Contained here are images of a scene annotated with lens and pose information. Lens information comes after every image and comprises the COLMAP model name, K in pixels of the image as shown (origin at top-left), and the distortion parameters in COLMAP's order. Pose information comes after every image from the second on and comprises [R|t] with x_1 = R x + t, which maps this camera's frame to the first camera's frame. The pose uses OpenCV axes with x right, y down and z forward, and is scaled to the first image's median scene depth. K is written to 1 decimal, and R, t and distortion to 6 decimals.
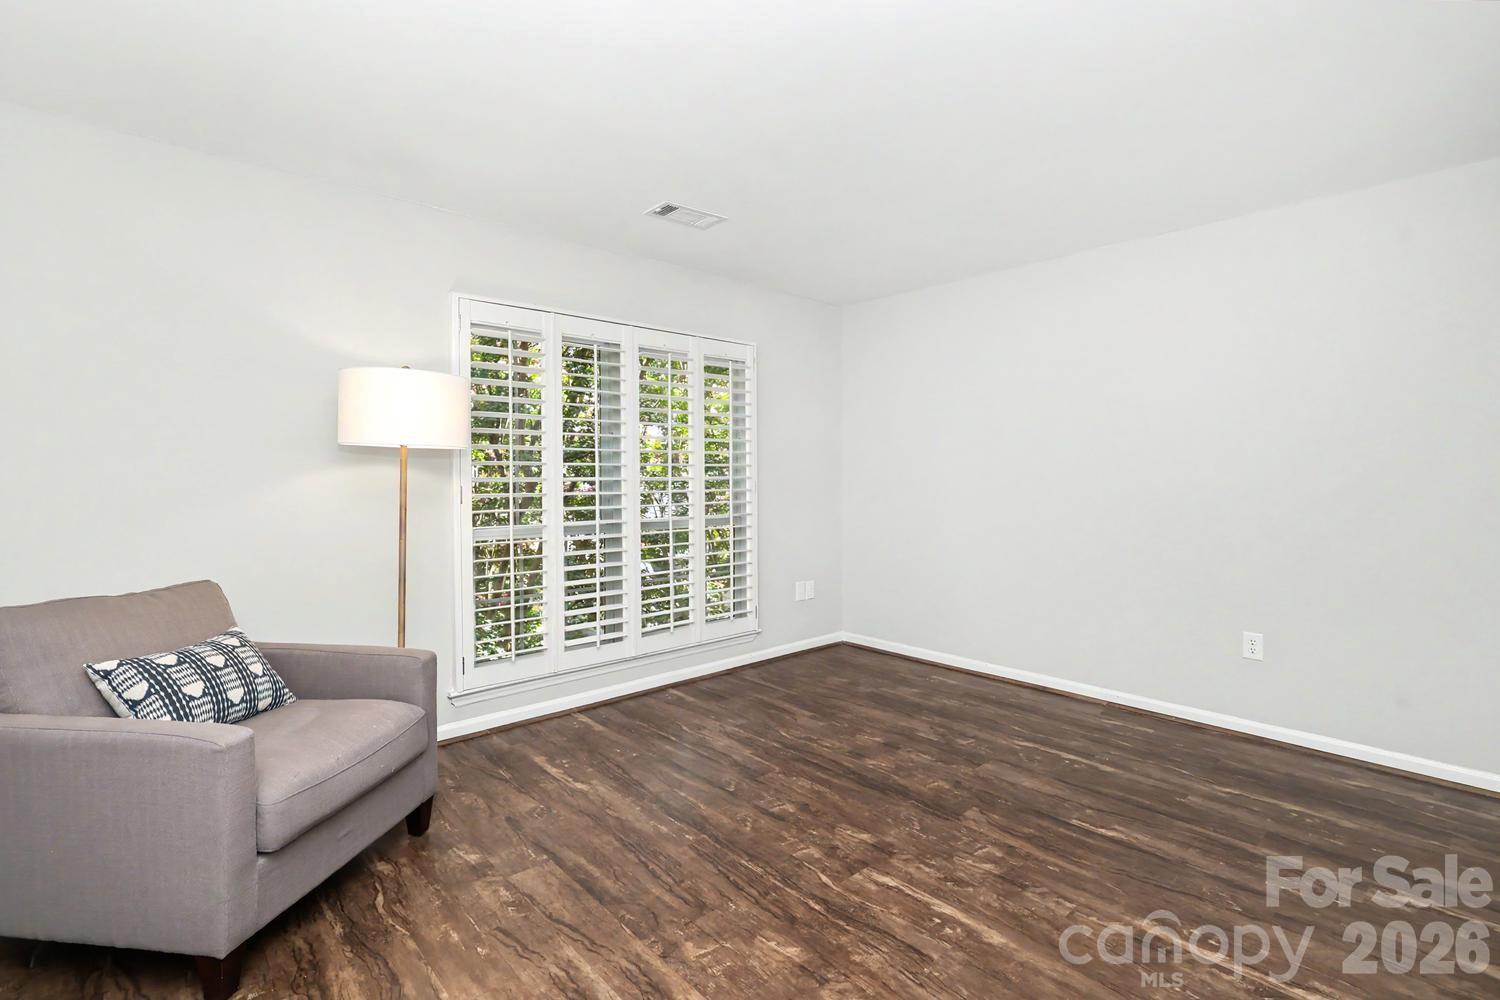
lens RADIAL K [[710.1, 0, 737.8], [0, 710.1, 493.3], [0, 0, 1]] dist [0.001976, 0.000910]
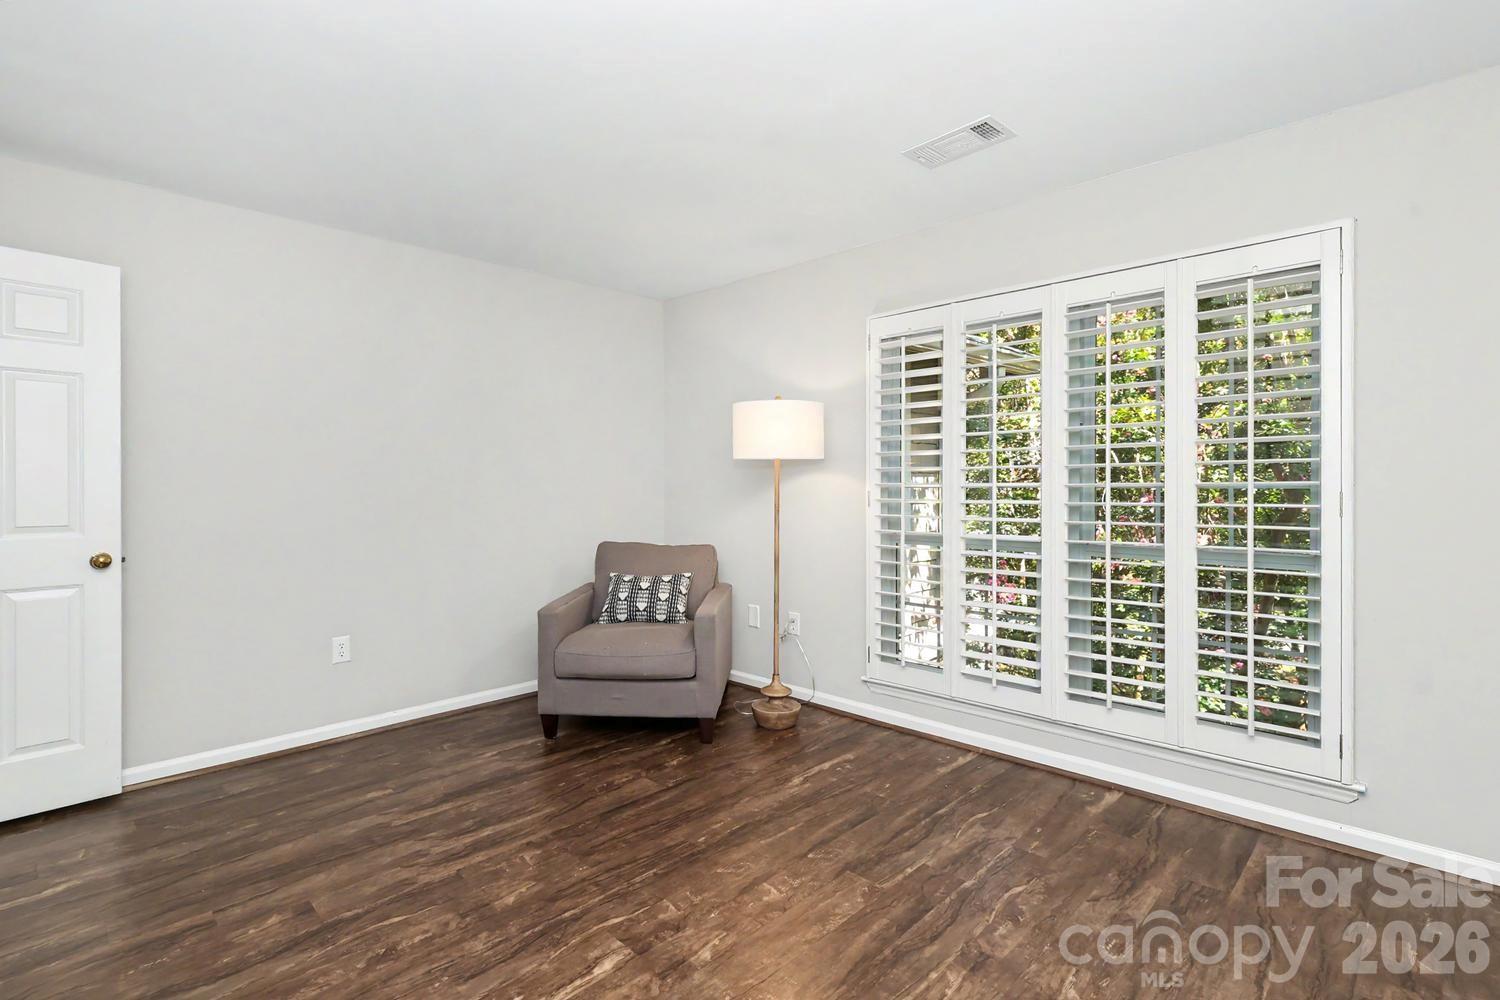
lens RADIAL K [[710.1, 0, 738.6], [0, 710.1, 496.8], [0, 0, 1]] dist [0.001976, 0.000910]
pose [[0.061367, 0.018751, -0.997939, 0.975792], [-0.021834, 0.999609, 0.017440, -0.022765], [0.997876, 0.020719, 0.061752, 1.024510]]
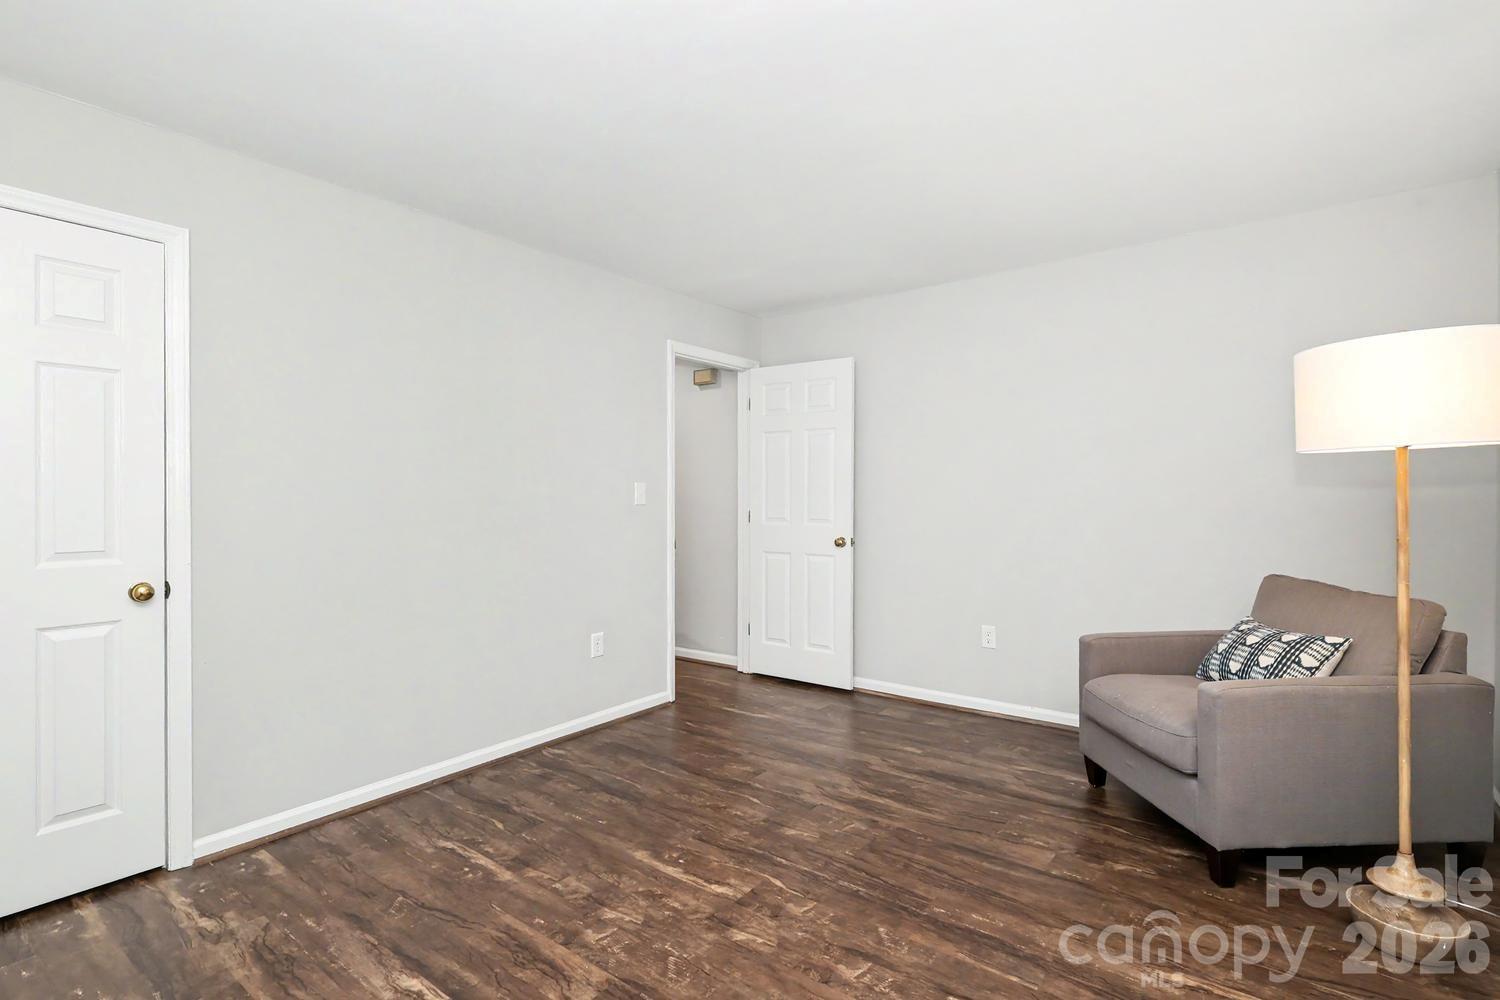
lens RADIAL K [[710.1, 0, 749.0], [0, 710.1, 508.7], [0, 0, 1]] dist [0.001976, 0.000910]
pose [[-0.981880, 0.011637, -0.189147, 0.332542], [0.003477, 0.999051, 0.043415, -0.045808], [0.189473, 0.041971, -0.980989, 1.867005]]
